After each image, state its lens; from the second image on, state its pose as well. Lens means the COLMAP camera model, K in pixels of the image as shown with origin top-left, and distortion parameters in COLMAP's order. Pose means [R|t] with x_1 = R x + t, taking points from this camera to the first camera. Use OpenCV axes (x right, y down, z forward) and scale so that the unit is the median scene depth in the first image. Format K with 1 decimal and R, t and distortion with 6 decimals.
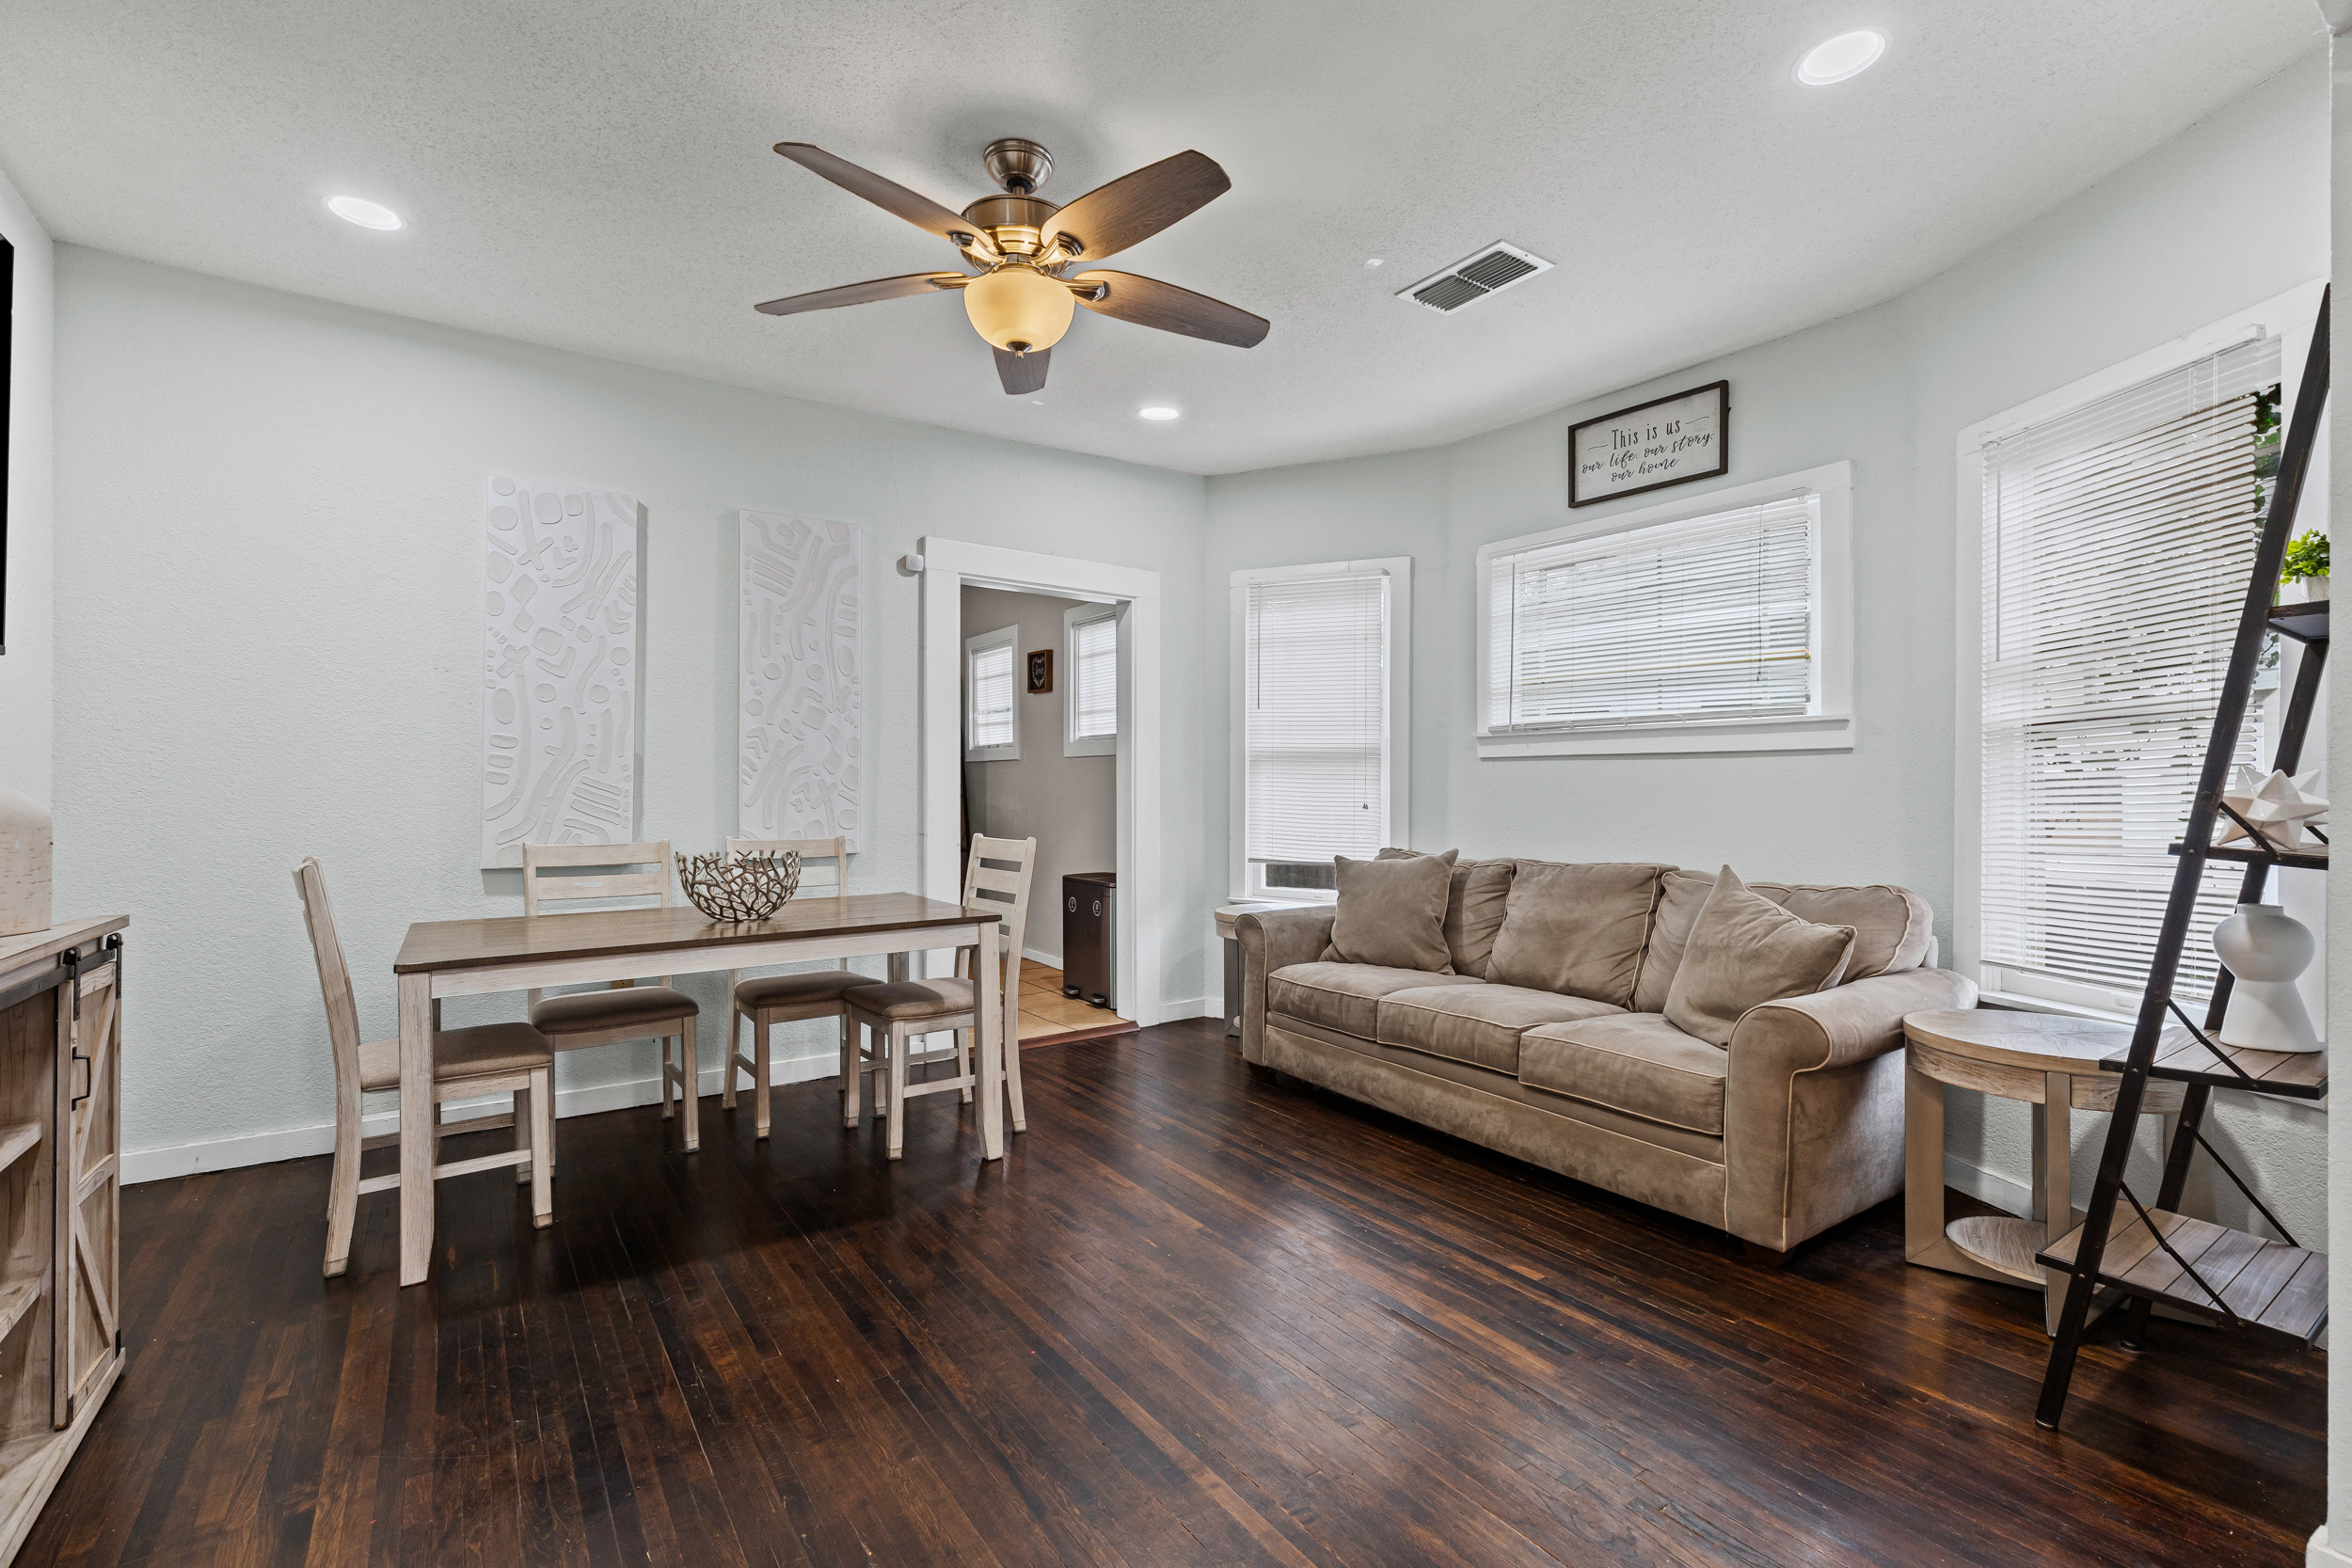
lens RADIAL K [[1058.8, 0, 1189.1], [0, 1058.8, 781.3], [0, 0, 1]] dist [0.008378, -0.003411]
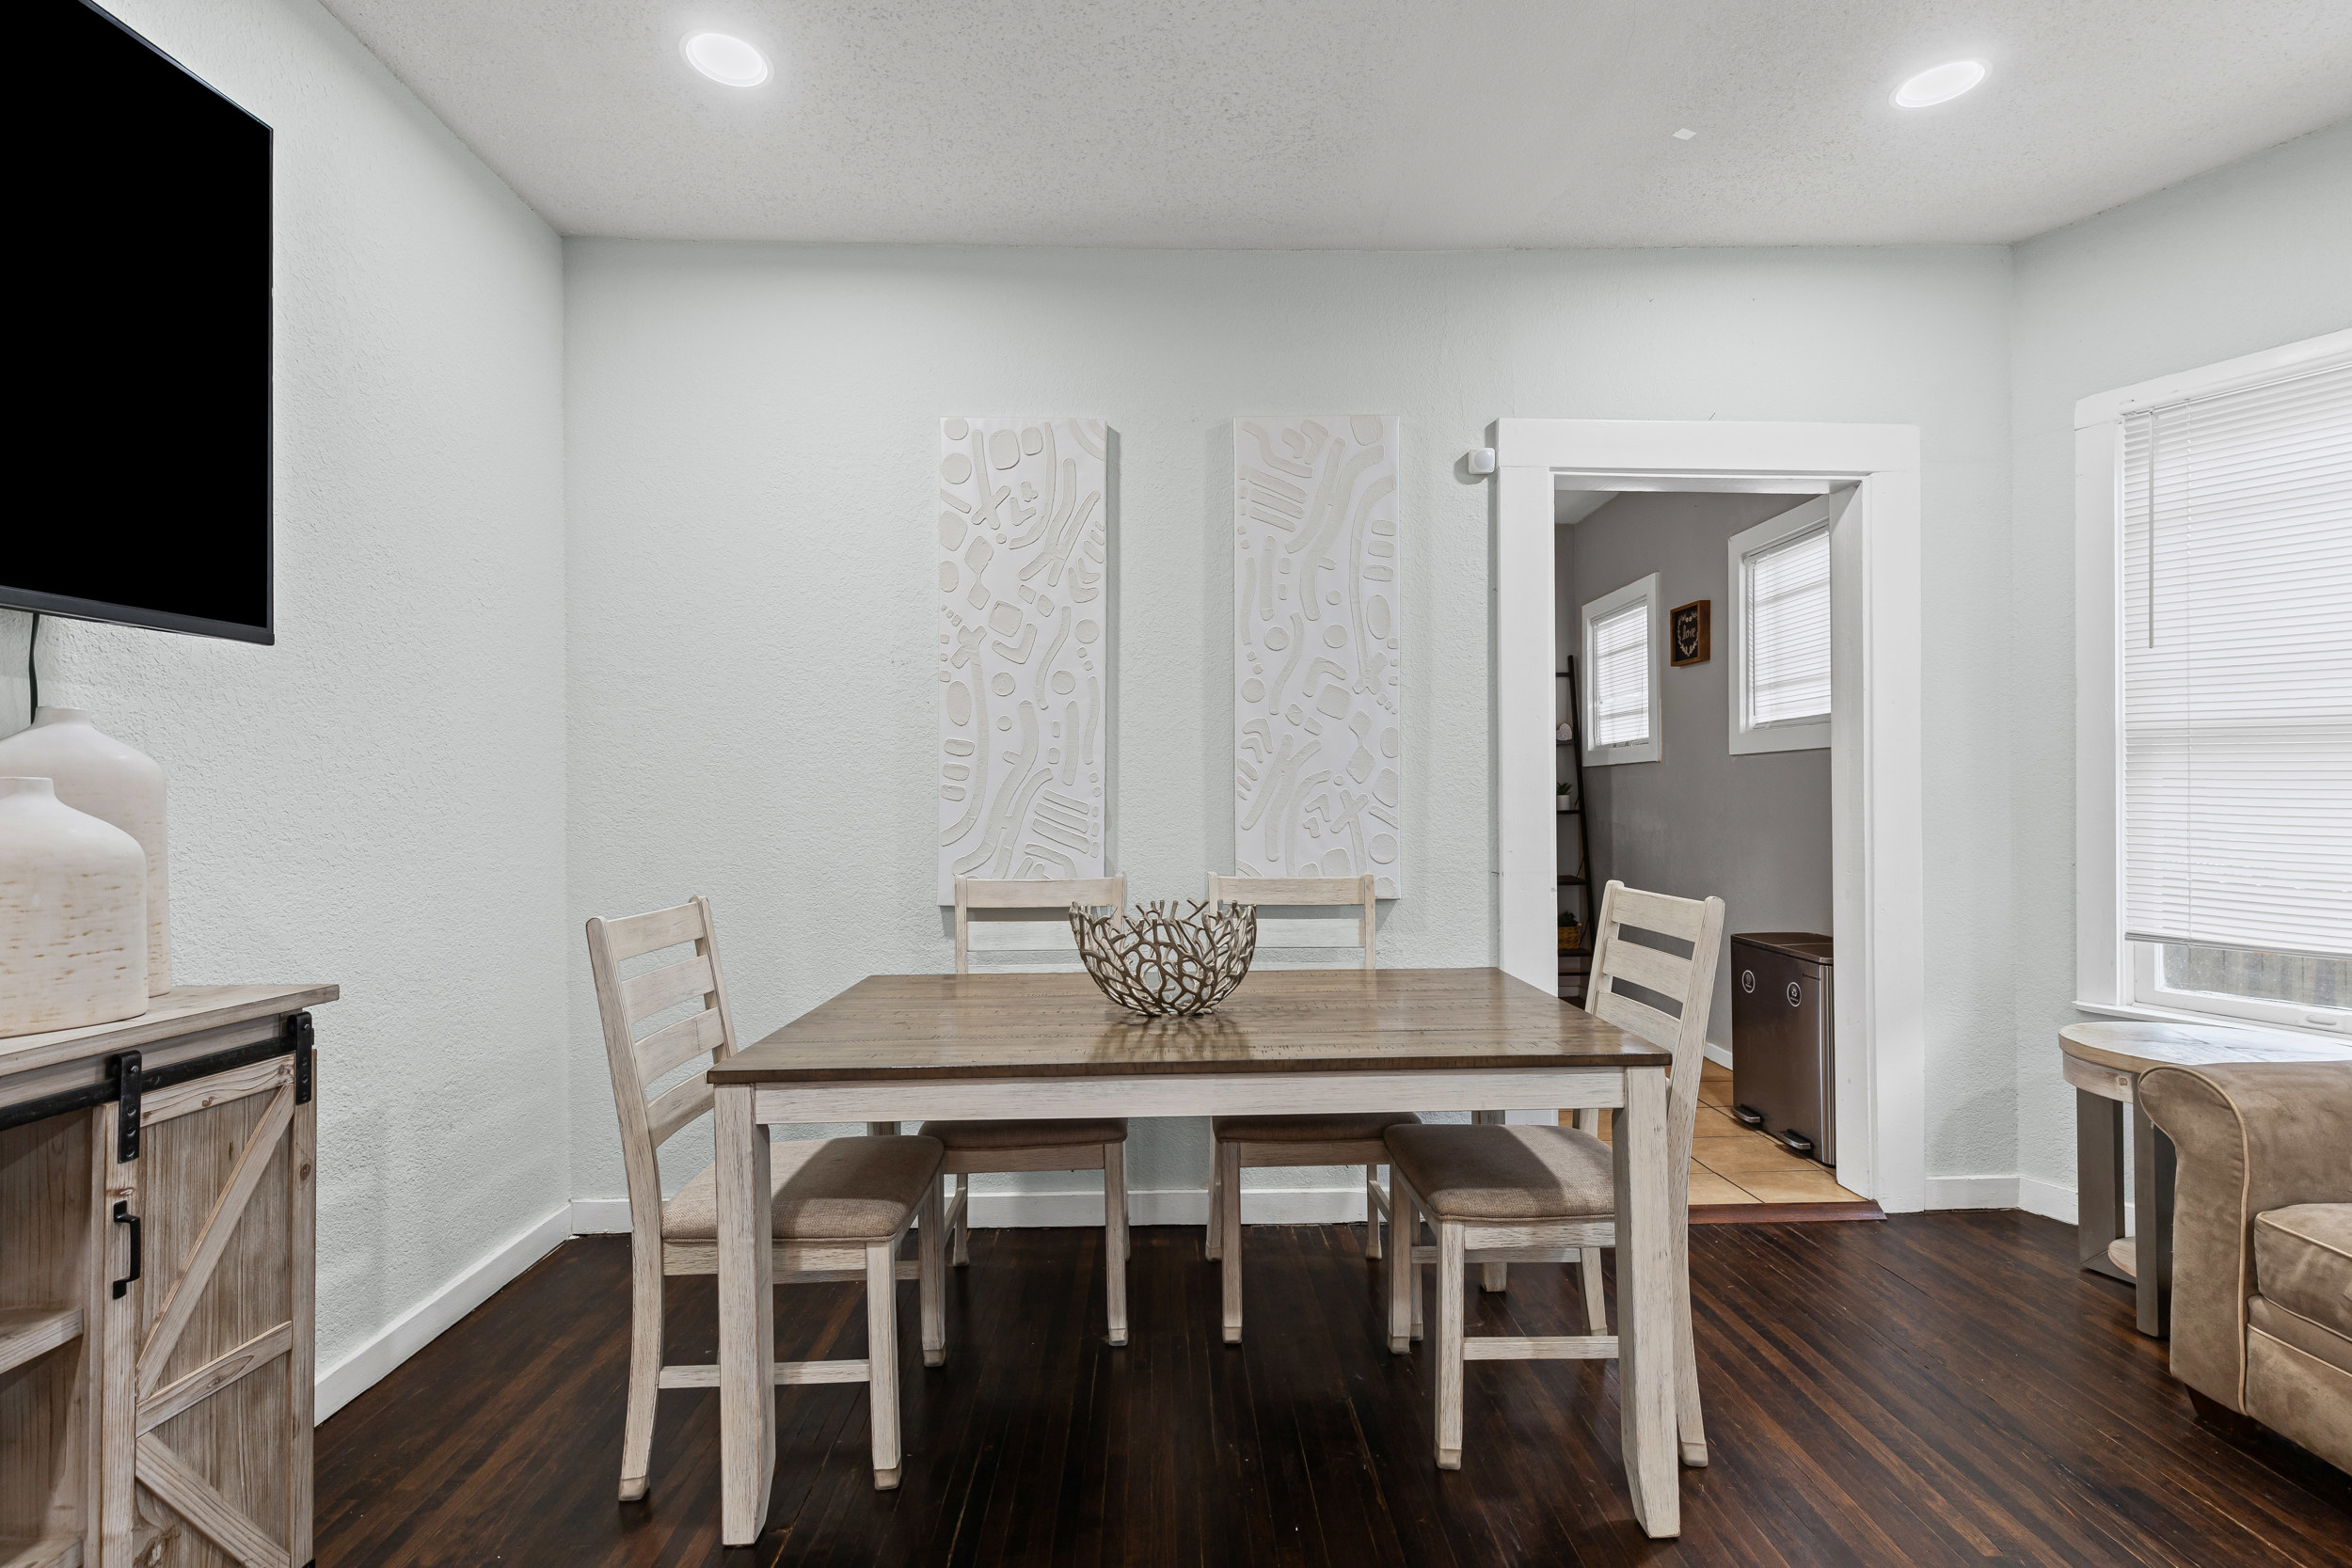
lens RADIAL K [[1058.8, 0, 1184.7], [0, 1058.8, 797.1], [0, 0, 1]] dist [0.008378, -0.003411]
pose [[0.834466, -0.006034, -0.551027, -0.055914], [0.008833, 0.999958, 0.002425, -0.000334], [0.550989, -0.006891, 0.834484, 0.382238]]
